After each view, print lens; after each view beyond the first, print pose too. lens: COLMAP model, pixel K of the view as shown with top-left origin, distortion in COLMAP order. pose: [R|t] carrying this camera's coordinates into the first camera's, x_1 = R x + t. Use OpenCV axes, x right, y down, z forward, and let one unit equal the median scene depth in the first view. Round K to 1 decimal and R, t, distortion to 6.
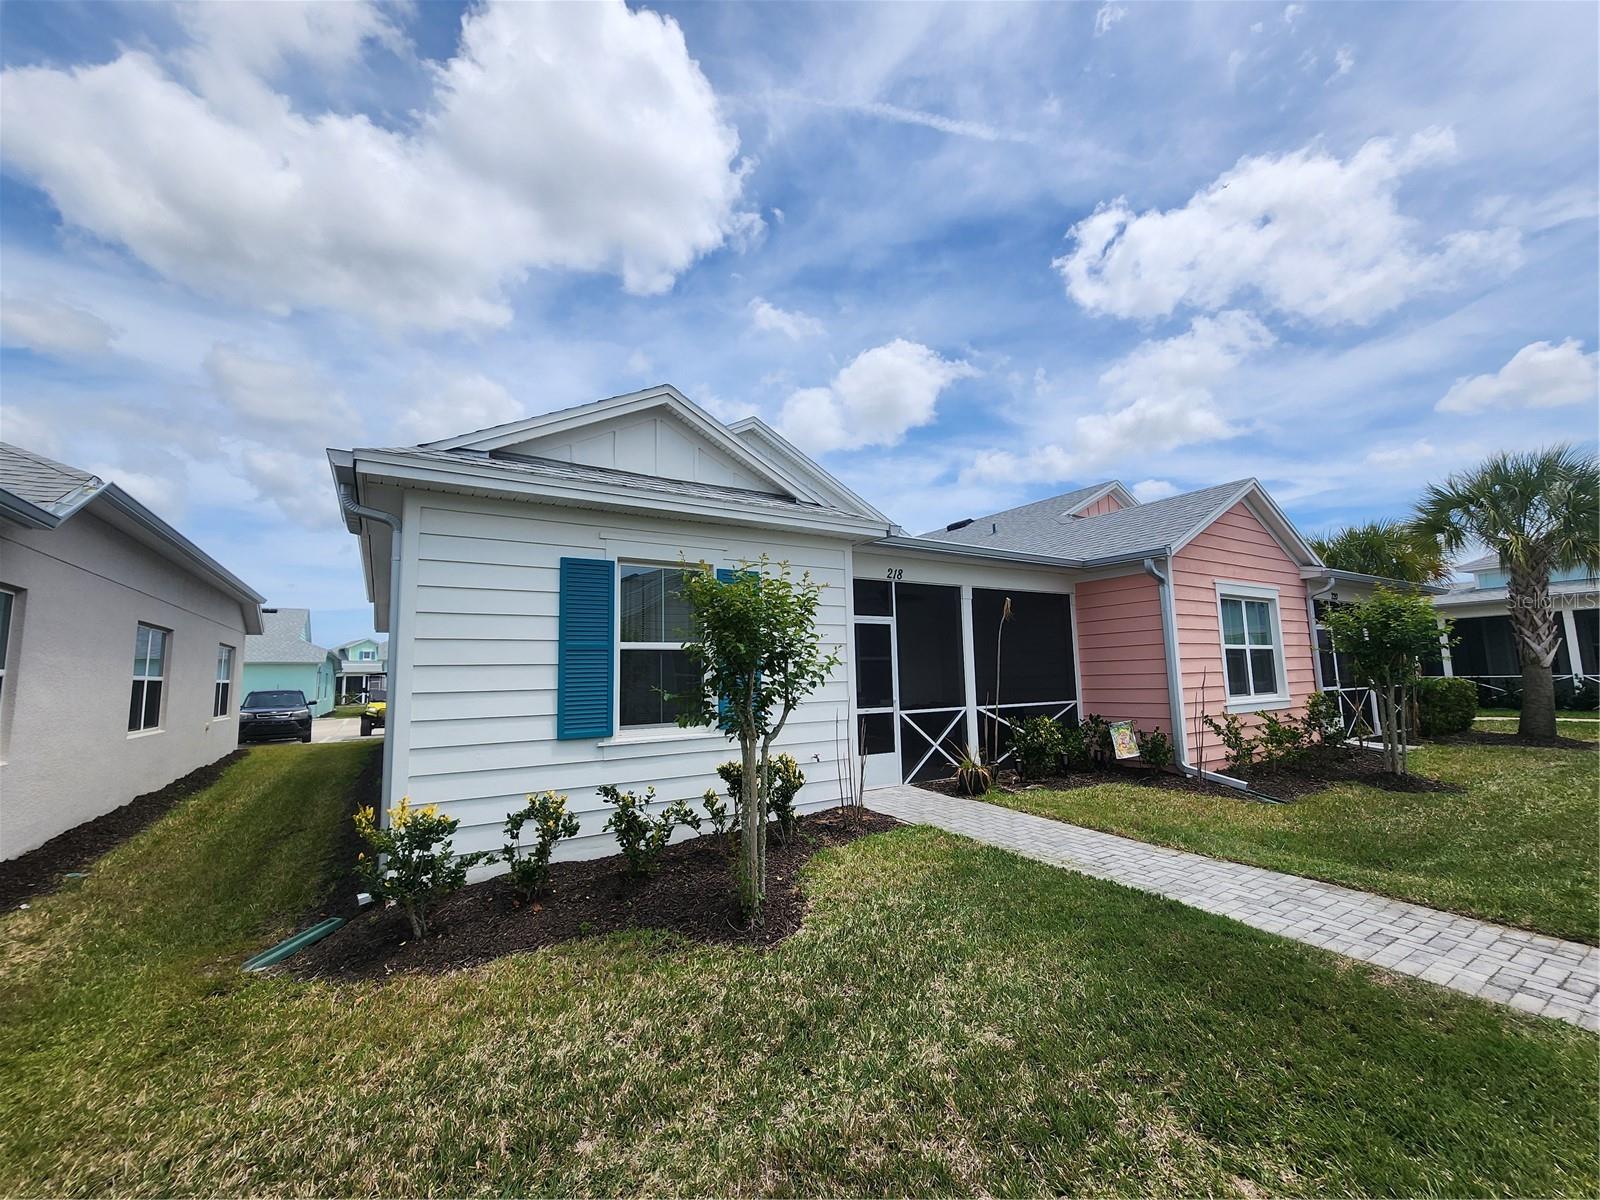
lens RADIAL K [[655.4, 0, 800.0], [0, 655.4, 600.0], [0, 0, 1]] dist [-0.001694, 0.000597]
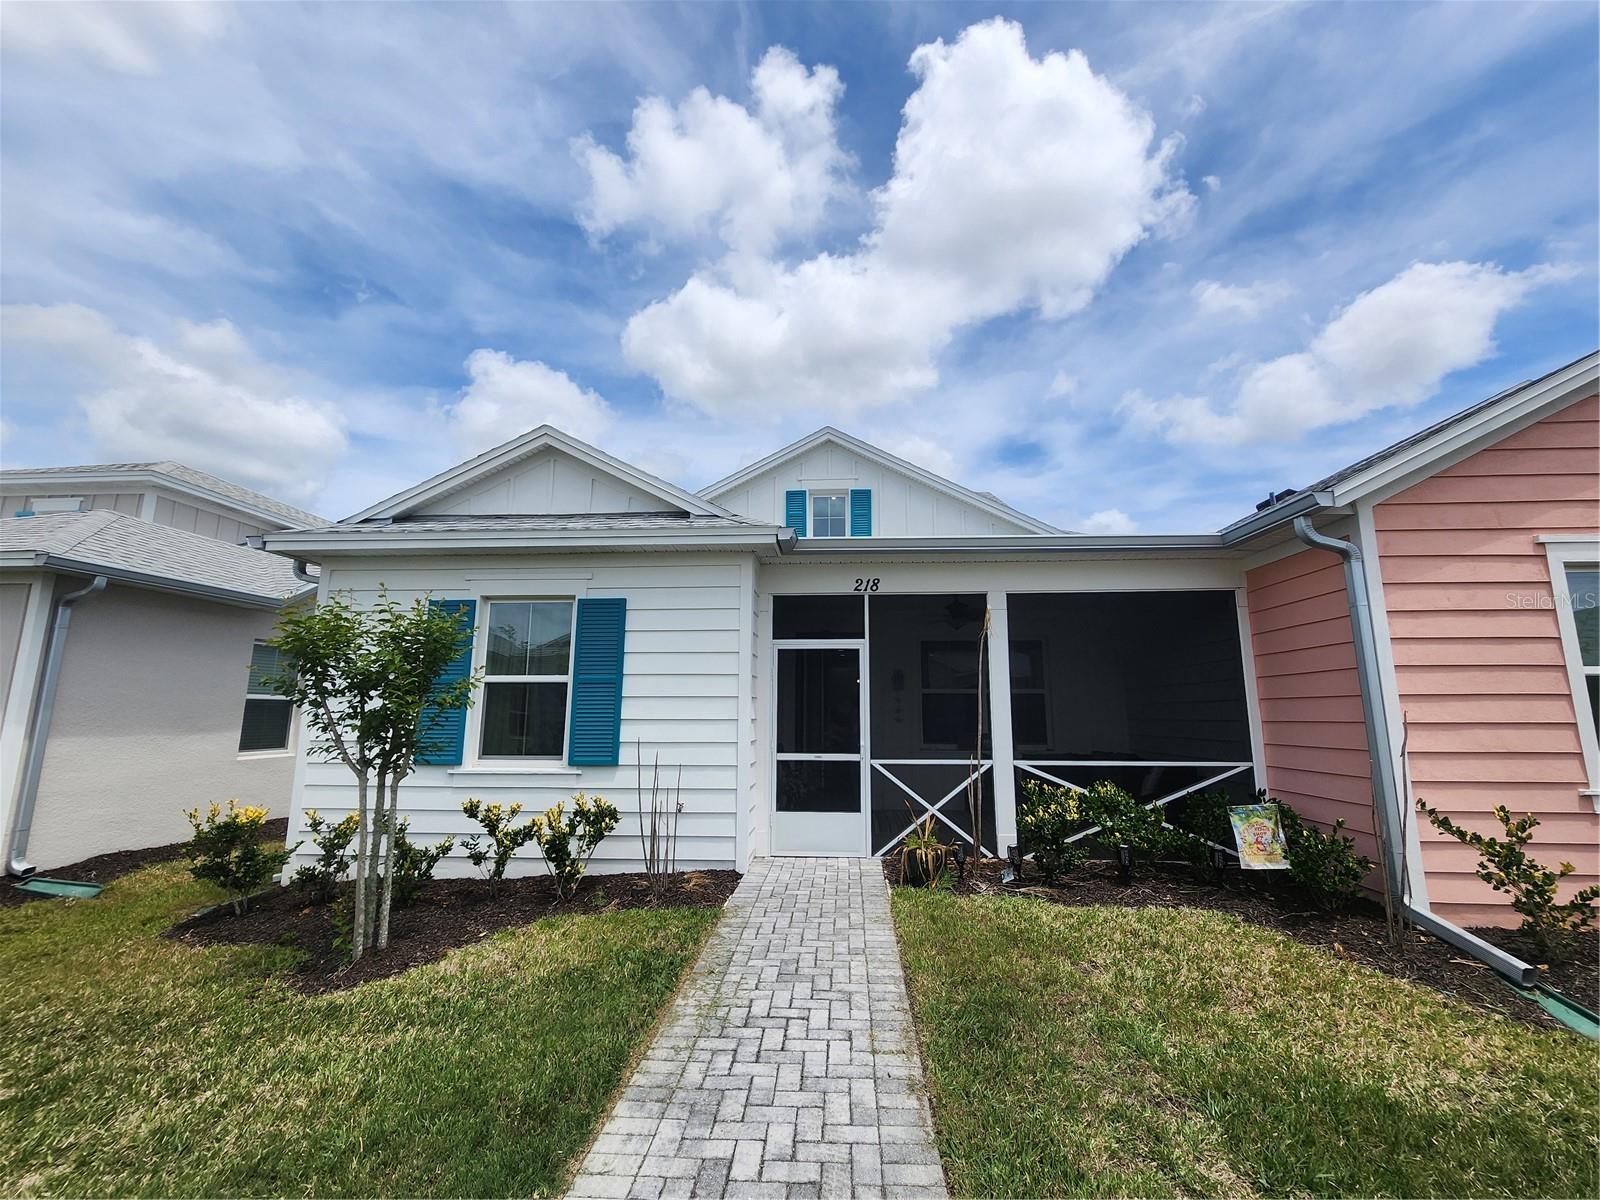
lens RADIAL K [[655.4, 0, 800.0], [0, 655.4, 600.0], [0, 0, 1]] dist [-0.001694, 0.000597]
pose [[0.808807, -0.074763, -0.583302, 0.604202], [0.049272, 0.997013, -0.059469, 0.024166], [0.586006, 0.019358, 0.810076, 0.344778]]
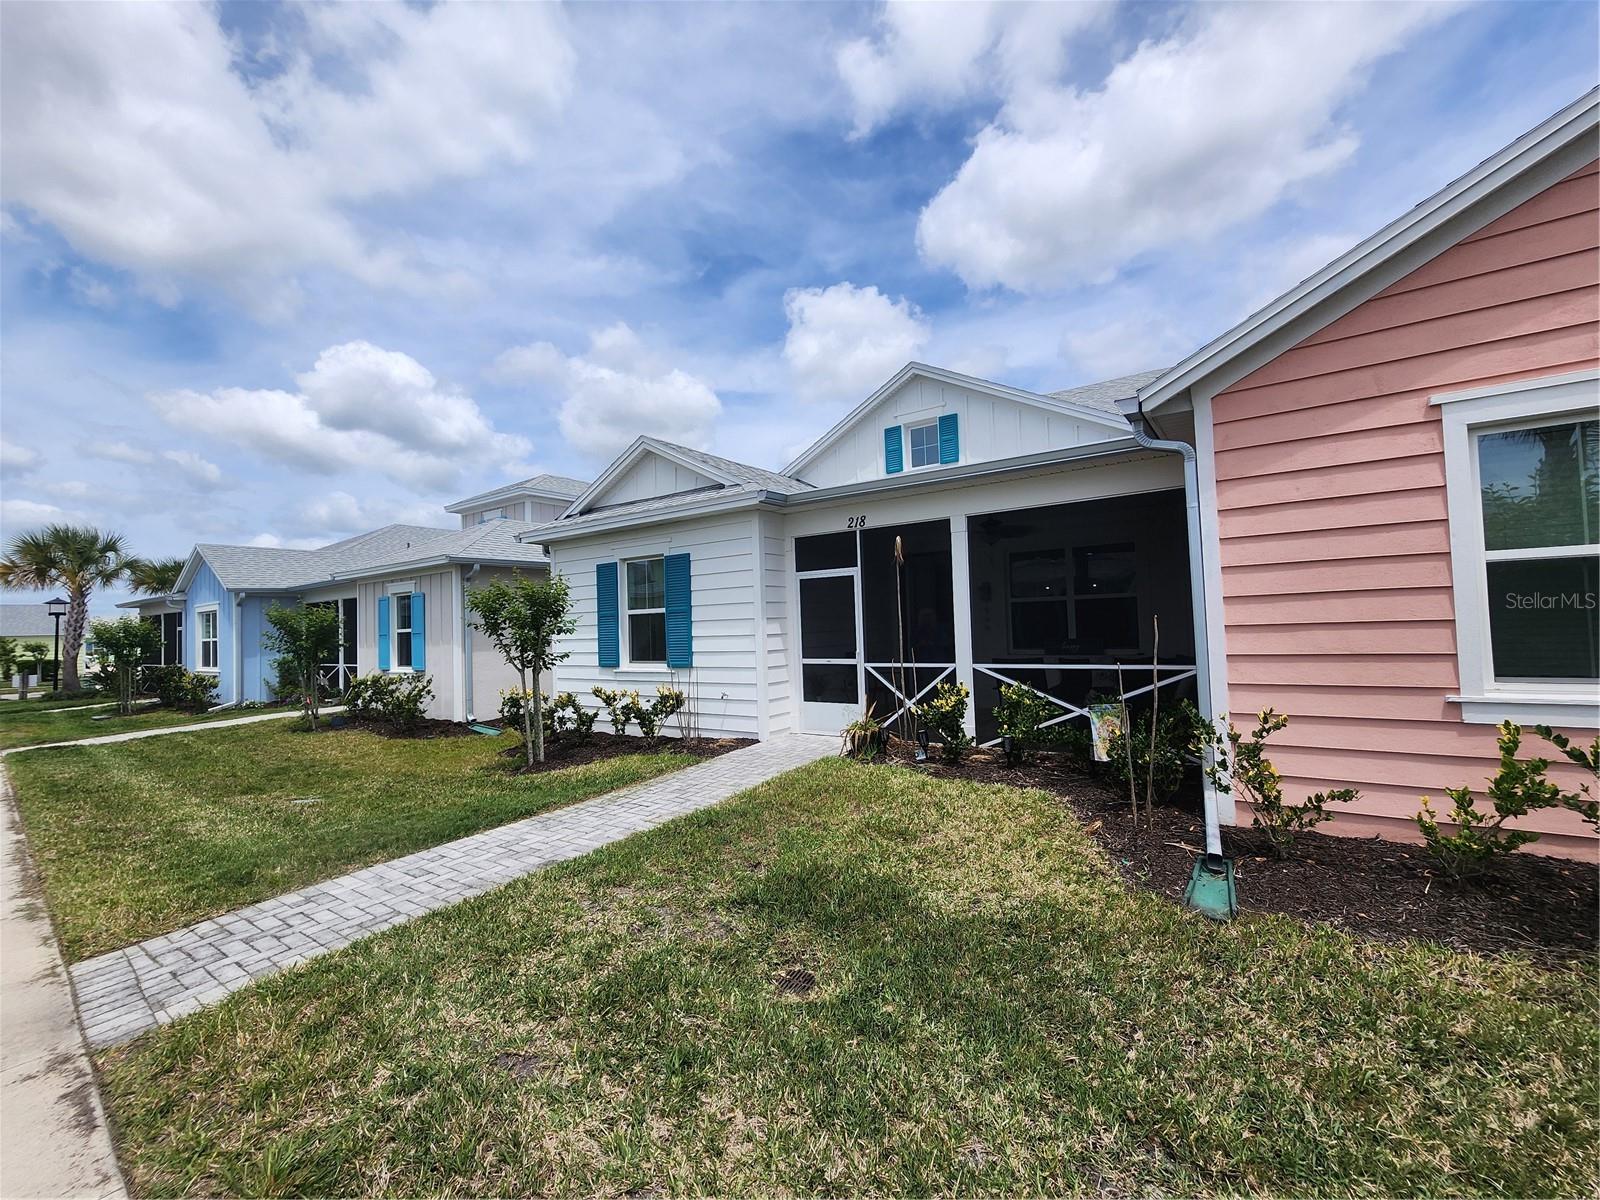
lens RADIAL K [[655.2, 0, 800.0], [0, 655.2, 600.0], [0, 0, 1]] dist [0.007484, -0.000119]
pose [[0.391910, -0.024295, -0.919683, 1.107014], [0.135242, 0.990313, 0.031471, 0.035622], [0.910009, -0.136713, 0.391399, 0.595276]]
